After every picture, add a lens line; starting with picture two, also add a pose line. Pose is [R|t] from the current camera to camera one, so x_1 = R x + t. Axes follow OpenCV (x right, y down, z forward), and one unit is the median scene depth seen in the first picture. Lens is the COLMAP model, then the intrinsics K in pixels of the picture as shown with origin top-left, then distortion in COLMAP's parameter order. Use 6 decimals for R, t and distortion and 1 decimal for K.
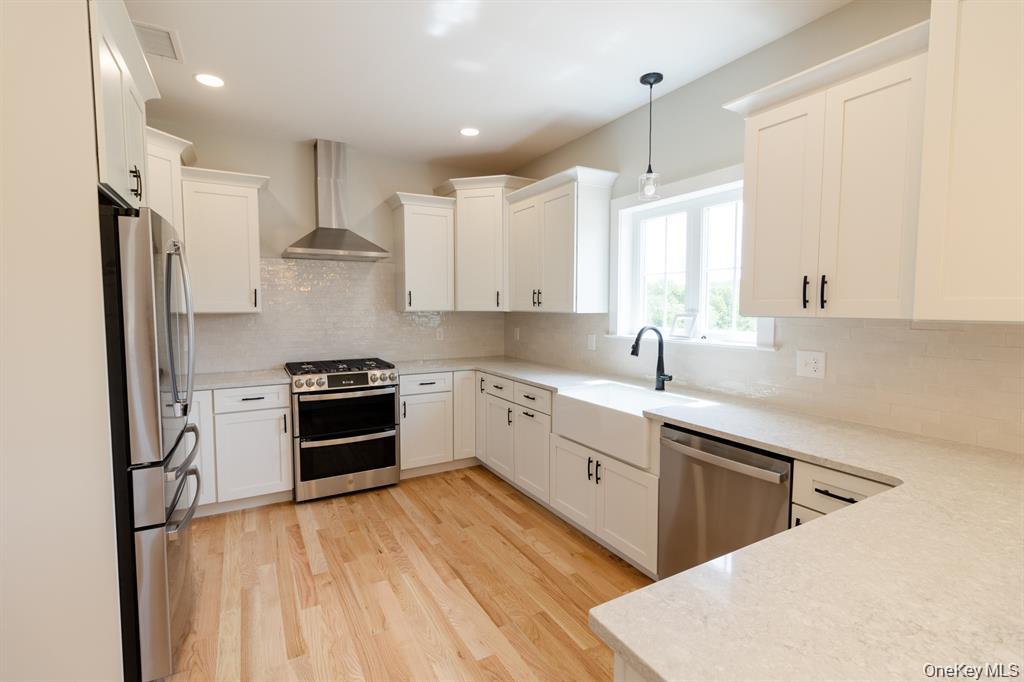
lens RADIAL K [[468.4, 0, 499.9], [0, 468.4, 336.2], [0, 0, 1]] dist [0.003793, 0.000203]
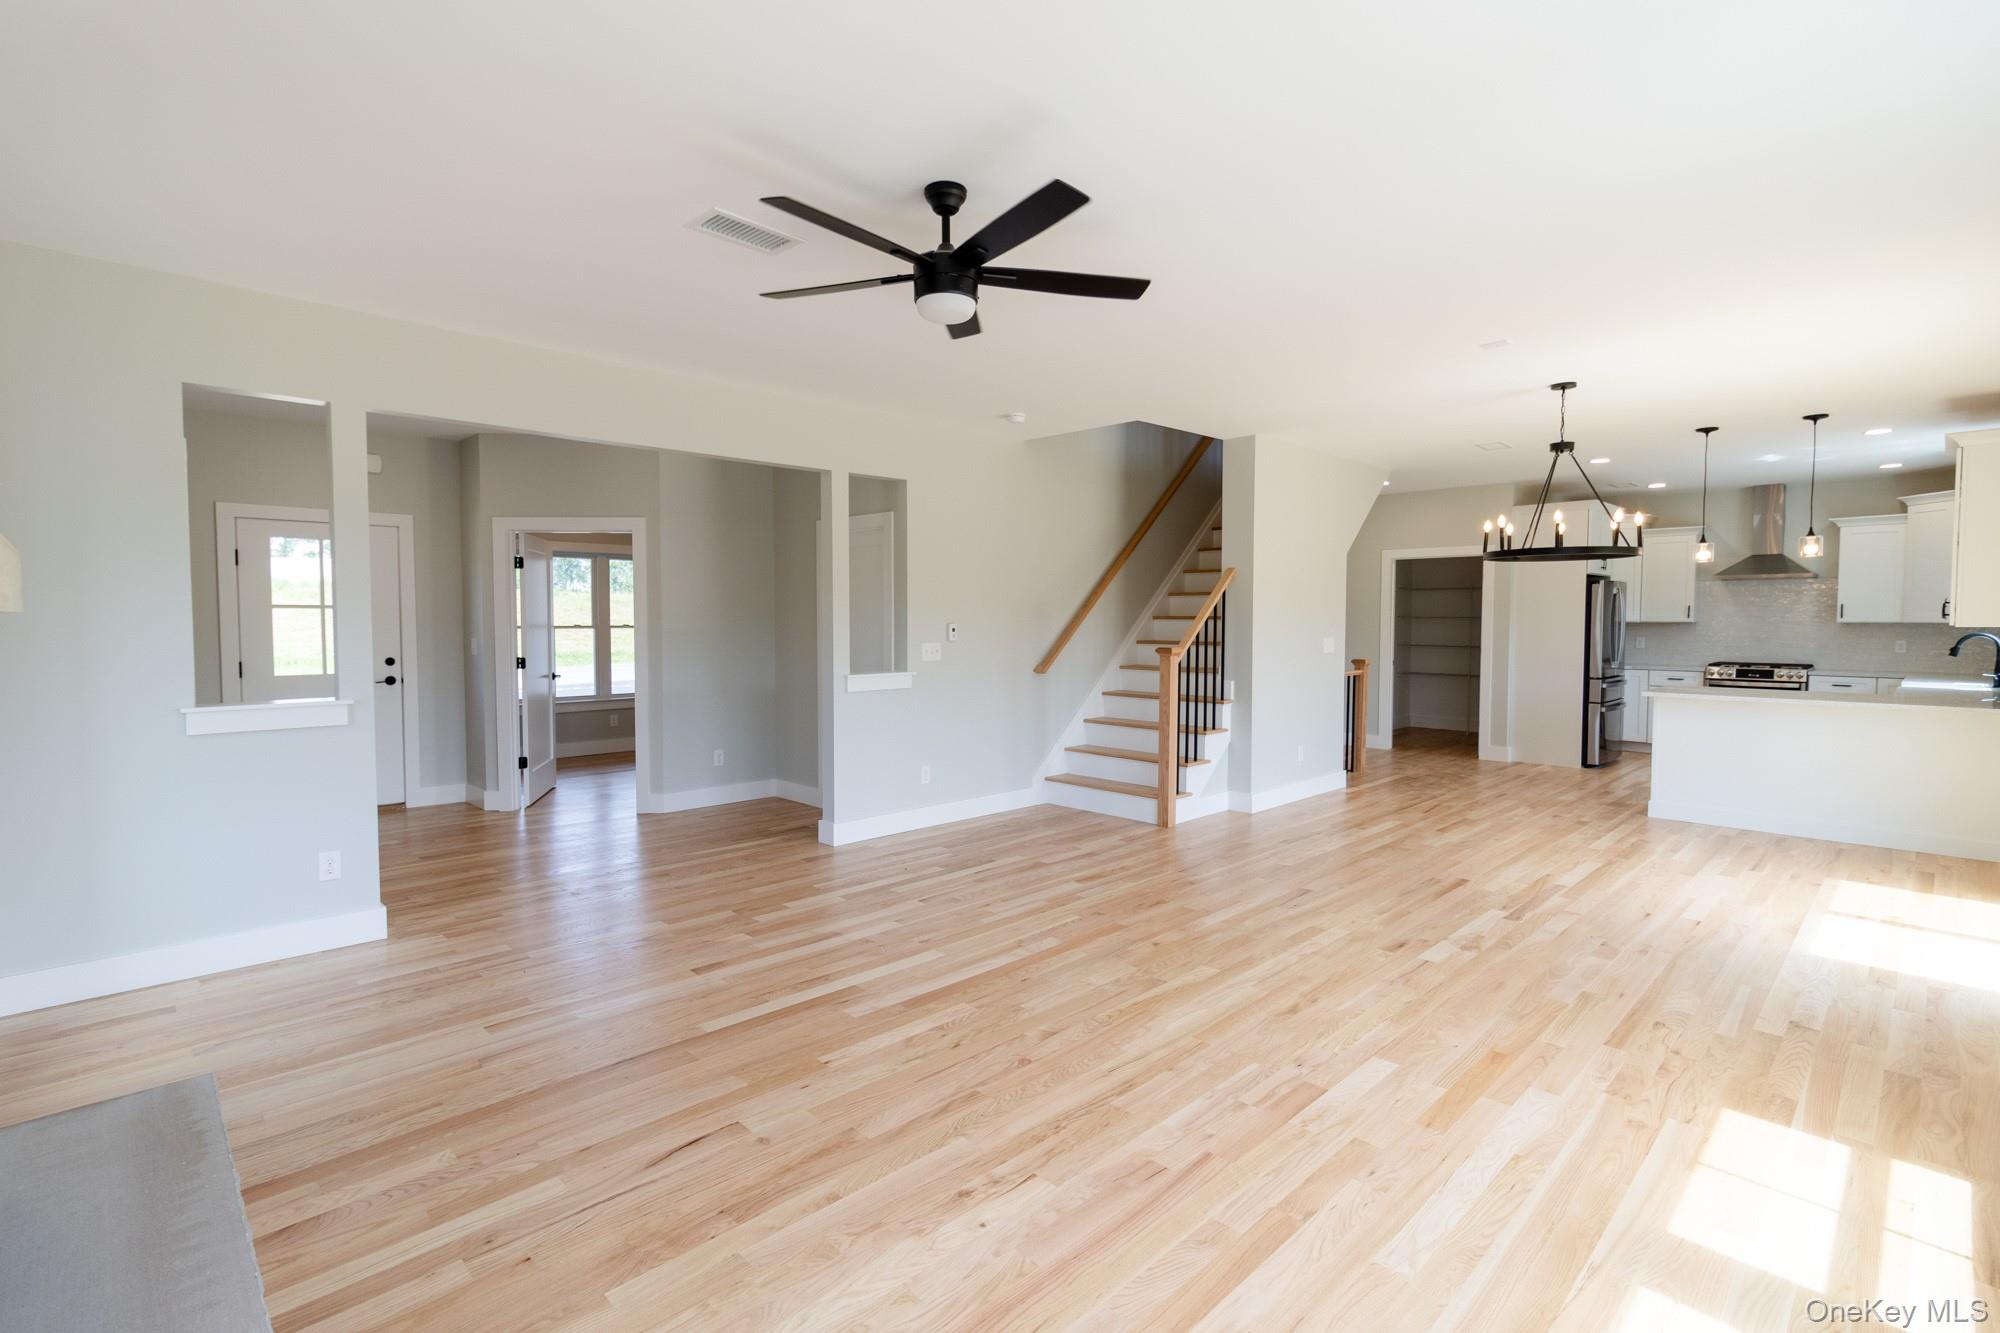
lens RADIAL K [[943.1, 0, 1003.3], [0, 943.1, 658.6], [0, 0, 1]] dist [0.001493, 0.000282]
pose [[0.269139, 0.041535, -0.962205, 1.607105], [-0.065487, 0.997547, 0.024743, 0.119857], [0.960872, 0.056352, 0.271198, -1.693362]]
